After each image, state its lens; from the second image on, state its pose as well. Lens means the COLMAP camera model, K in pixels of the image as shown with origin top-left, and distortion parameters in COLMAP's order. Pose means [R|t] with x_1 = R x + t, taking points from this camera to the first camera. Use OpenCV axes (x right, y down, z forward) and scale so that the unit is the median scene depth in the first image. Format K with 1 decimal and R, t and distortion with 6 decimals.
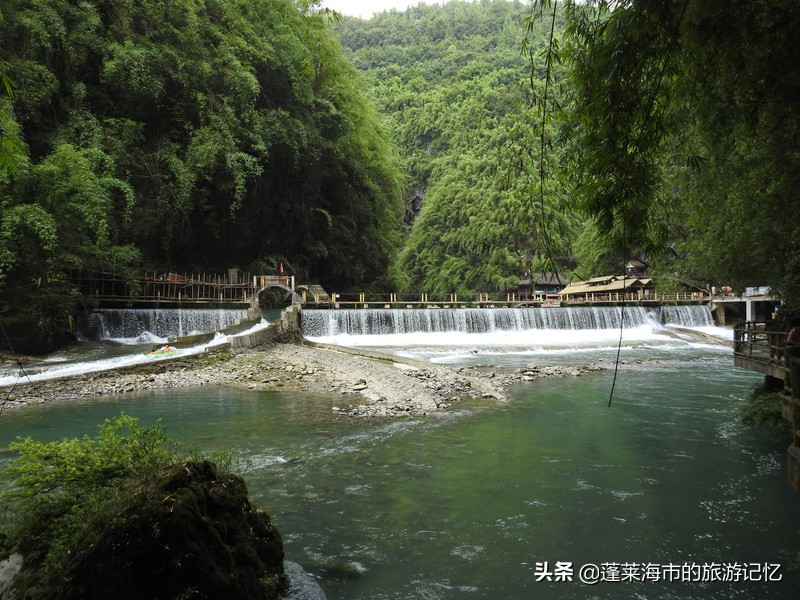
lens RADIAL K [[571.4, 0, 393.4], [0, 571.4, 317.4], [0, 0, 1]] dist [0.001978, 0.000765]
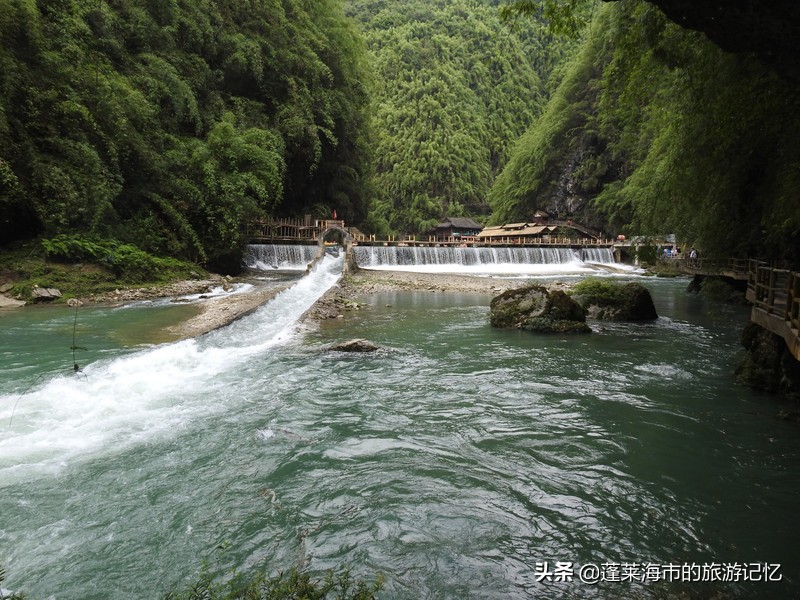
lens RADIAL K [[571.4, 0, 393.4], [0, 571.4, 317.4], [0, 0, 1]] dist [0.001978, 0.000765]
pose [[0.974531, -0.009079, 0.224067, -0.130636], [-0.015151, 0.994231, 0.106184, 0.003049], [-0.223738, -0.106875, 0.968772, -0.120964]]
